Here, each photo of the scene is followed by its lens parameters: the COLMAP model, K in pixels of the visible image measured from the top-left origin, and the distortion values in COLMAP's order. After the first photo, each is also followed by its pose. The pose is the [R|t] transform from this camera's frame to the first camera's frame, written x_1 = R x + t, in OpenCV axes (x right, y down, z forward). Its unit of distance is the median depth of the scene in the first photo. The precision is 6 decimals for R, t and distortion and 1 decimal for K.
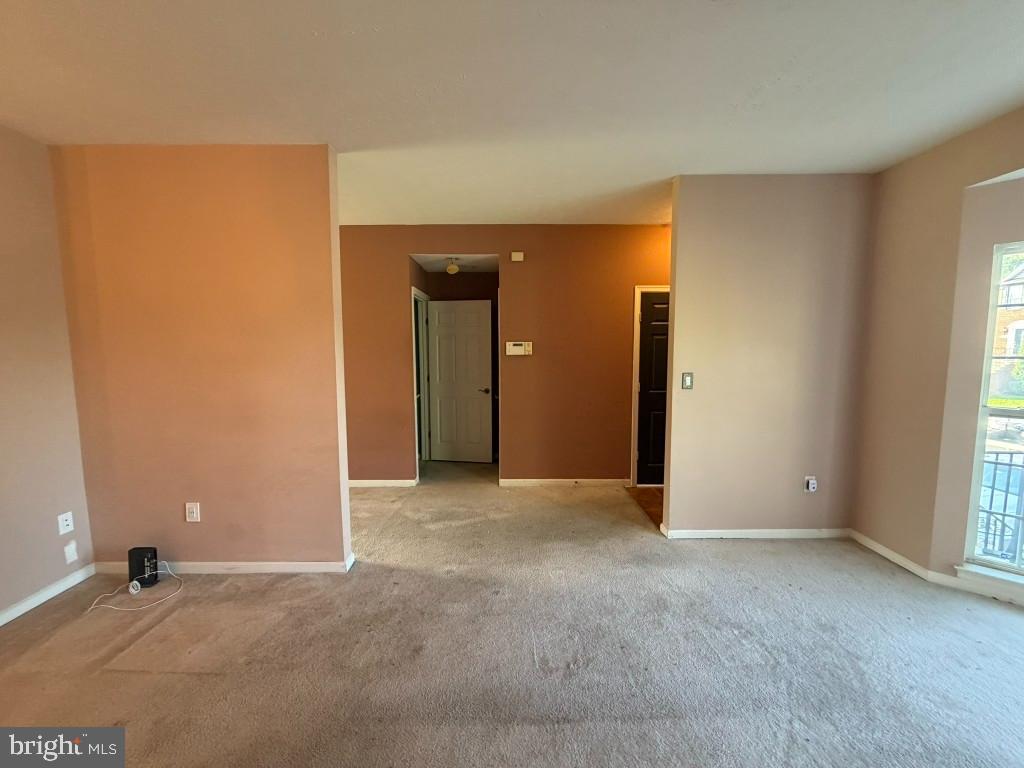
lens RADIAL K [[408.9, 0, 513.2], [0, 408.9, 382.2], [0, 0, 1]] dist [-0.000834, -0.000069]
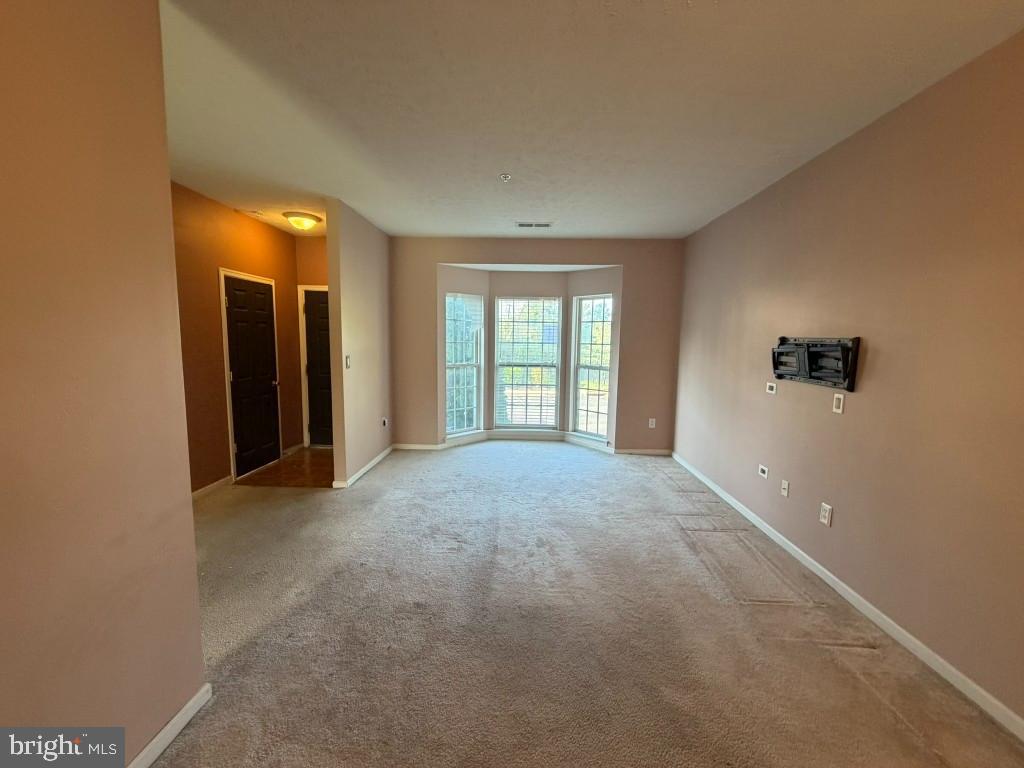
lens RADIAL K [[408.9, 0, 509.4], [0, 408.9, 385.7], [0, 0, 1]] dist [-0.000834, -0.000069]
pose [[0.032454, -0.110016, 0.993400, -0.874453], [0.059726, 0.992361, 0.107949, -0.042756], [-0.997687, 0.055828, 0.038777, 0.449398]]
